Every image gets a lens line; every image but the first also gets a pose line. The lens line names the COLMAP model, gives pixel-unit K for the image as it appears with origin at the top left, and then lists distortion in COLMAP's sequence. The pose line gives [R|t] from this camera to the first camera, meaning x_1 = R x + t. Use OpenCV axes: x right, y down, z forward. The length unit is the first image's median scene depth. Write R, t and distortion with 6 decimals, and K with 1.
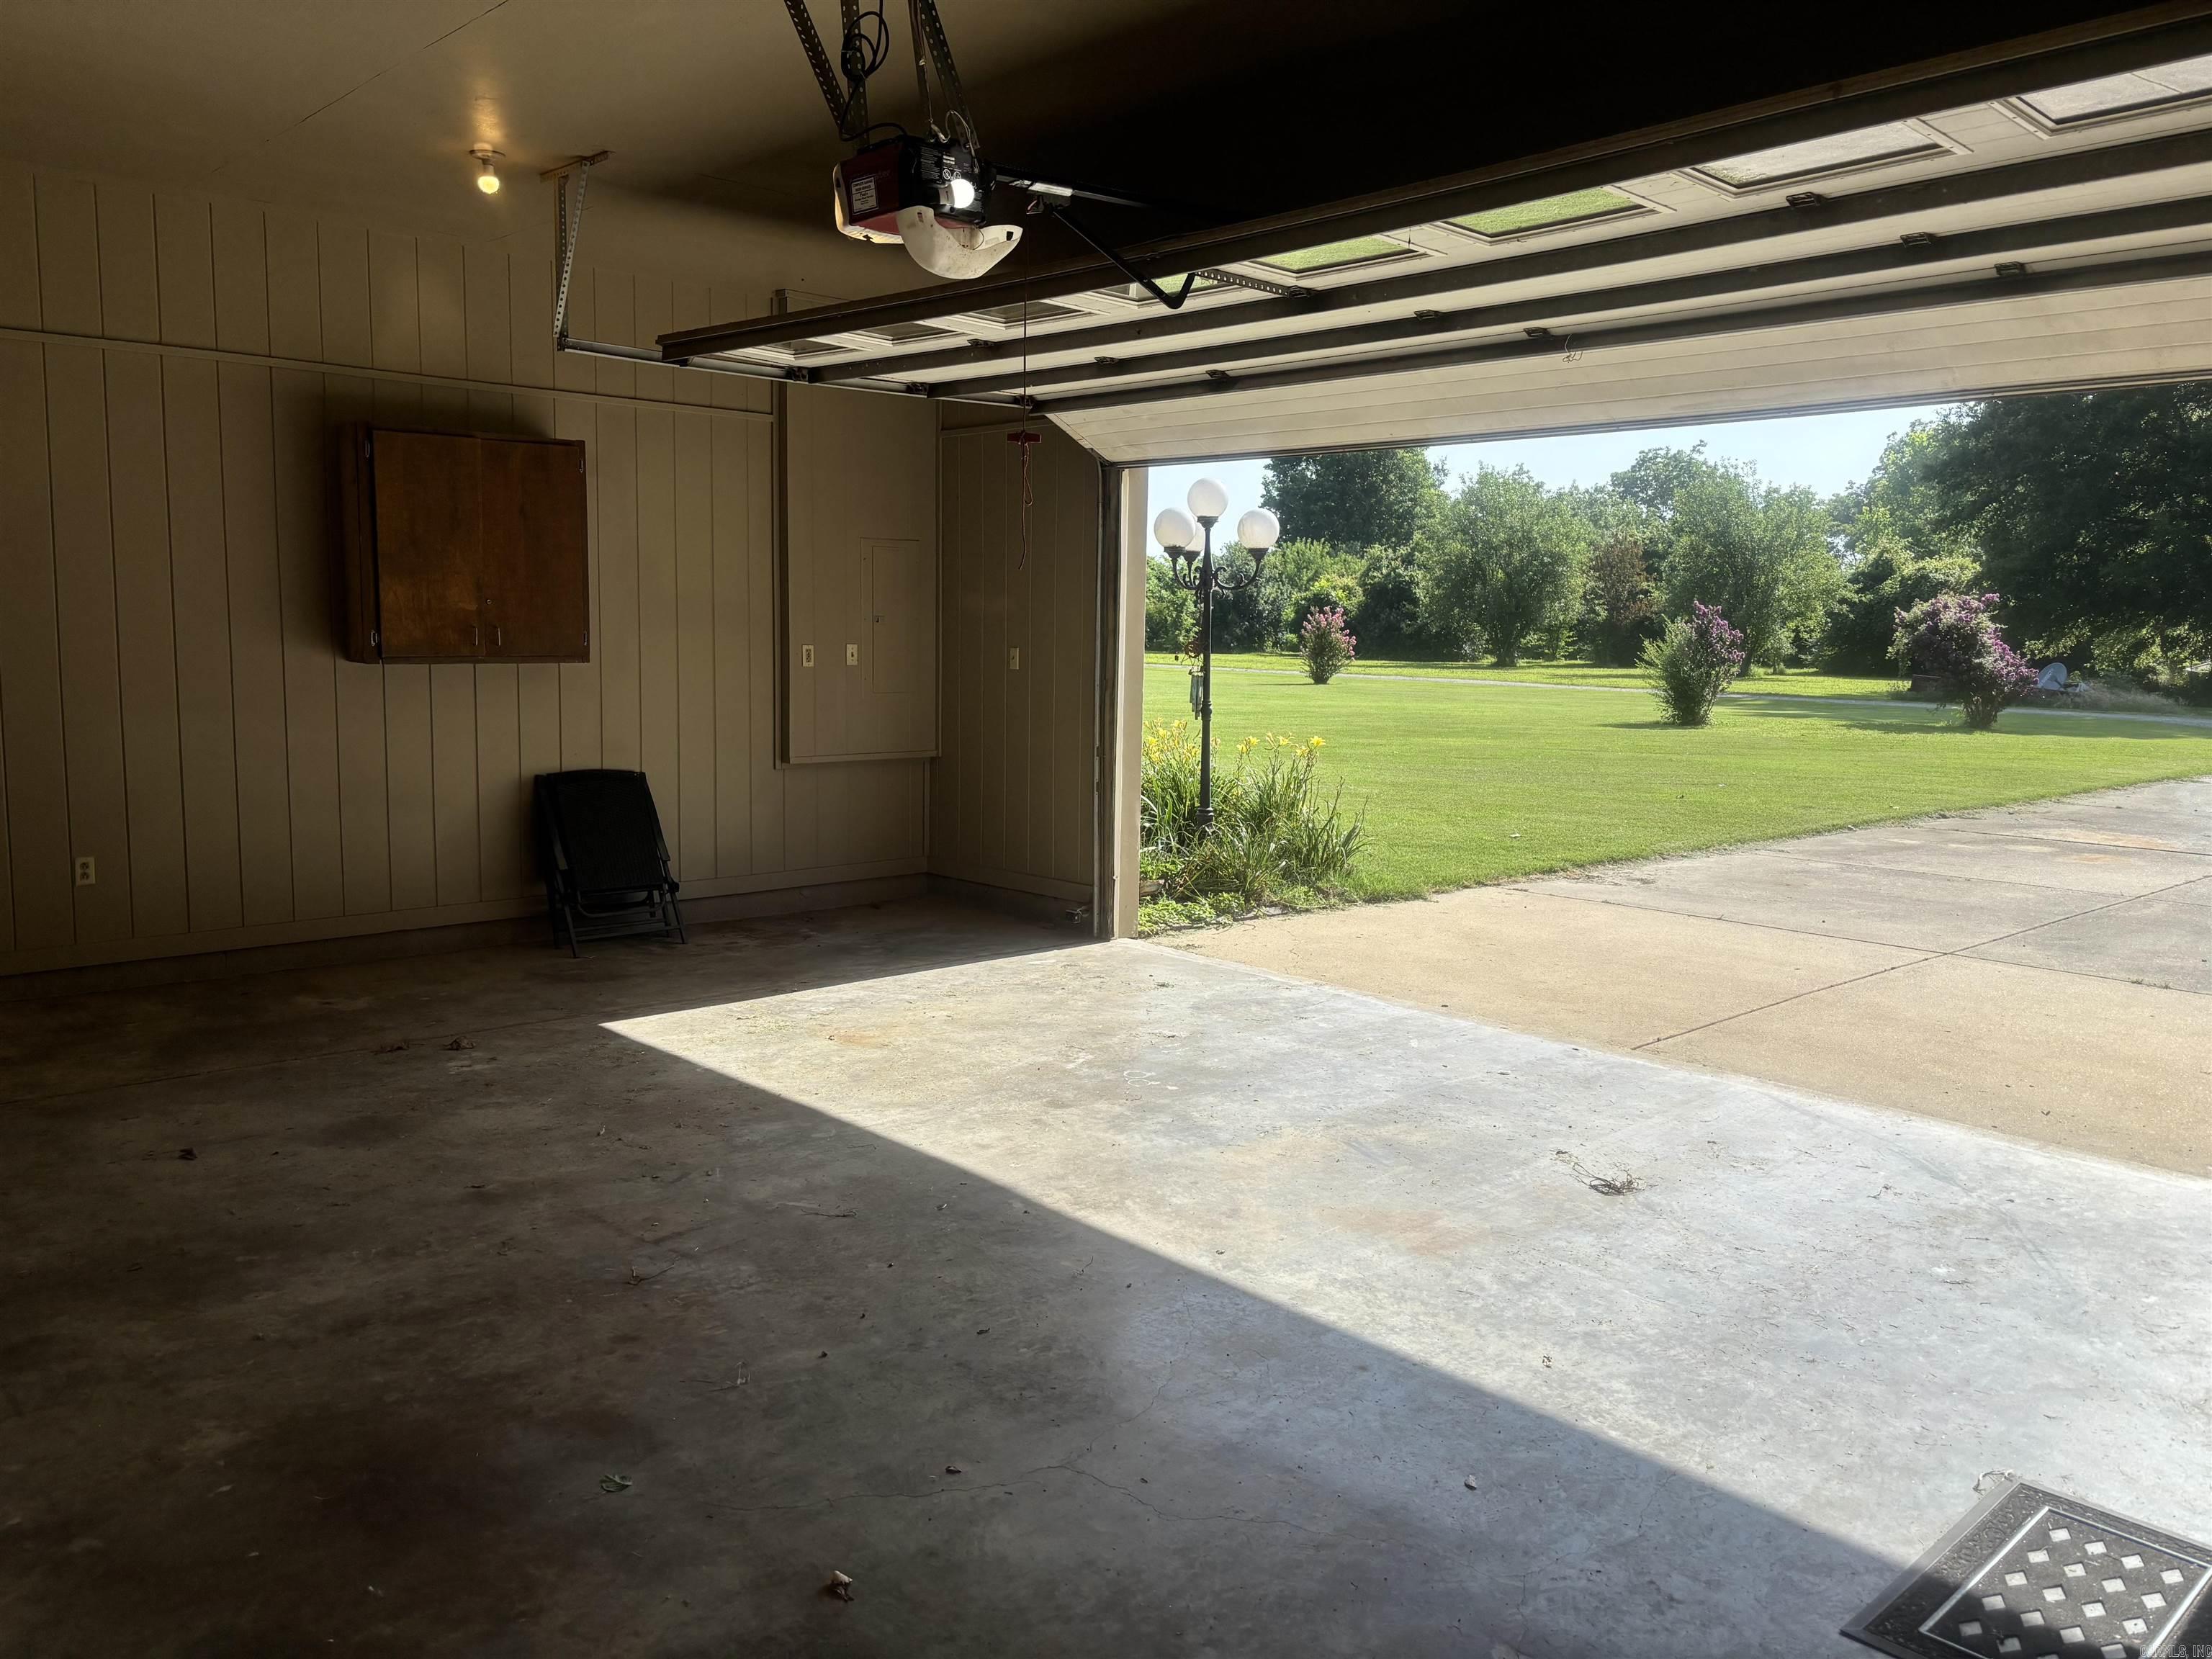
lens RADIAL K [[1690.8, 0, 1089.8], [0, 1690.8, 839.9], [0, 0, 1]] dist [0.042915, -0.045979]
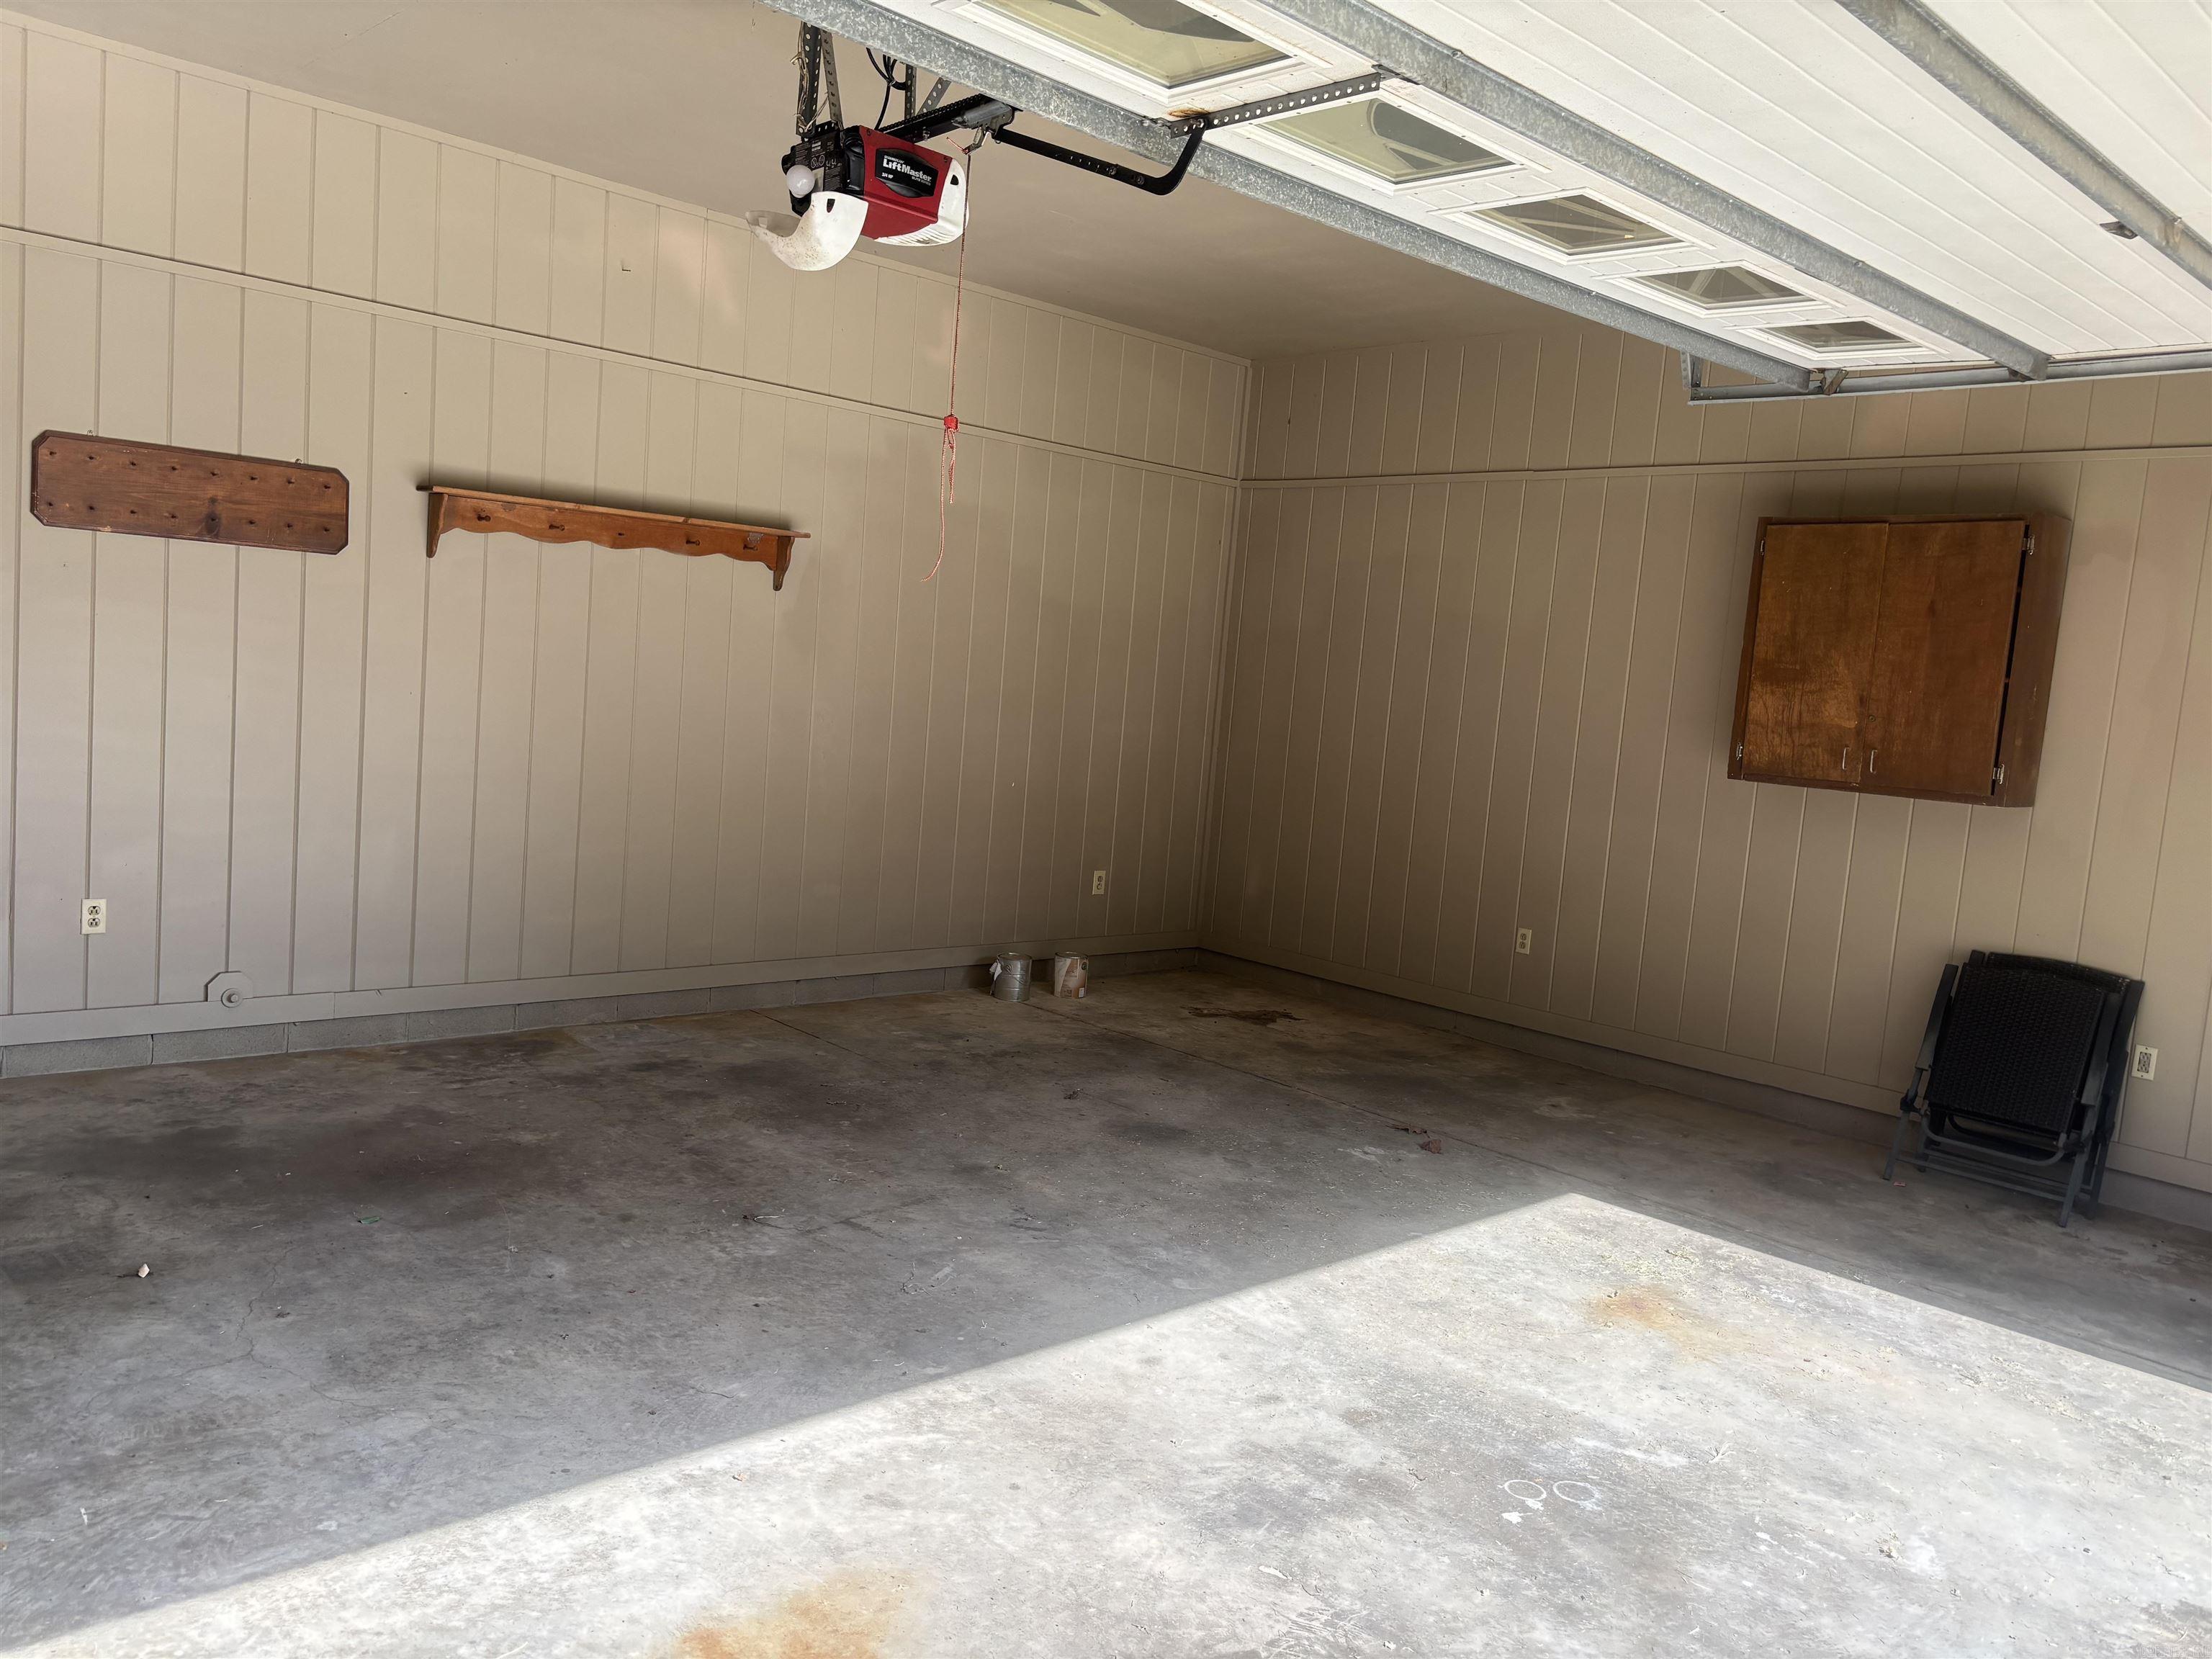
lens RADIAL K [[1659.3, 0, 1106.0], [0, 1659.3, 829.5], [0, 0, 1]] dist [0.055224, -0.068526]
pose [[0.016395, 0.083048, -0.996411, 0.723244], [-0.207980, 0.975030, 0.077844, -0.116517], [0.977996, 0.205958, 0.033258, 0.980759]]
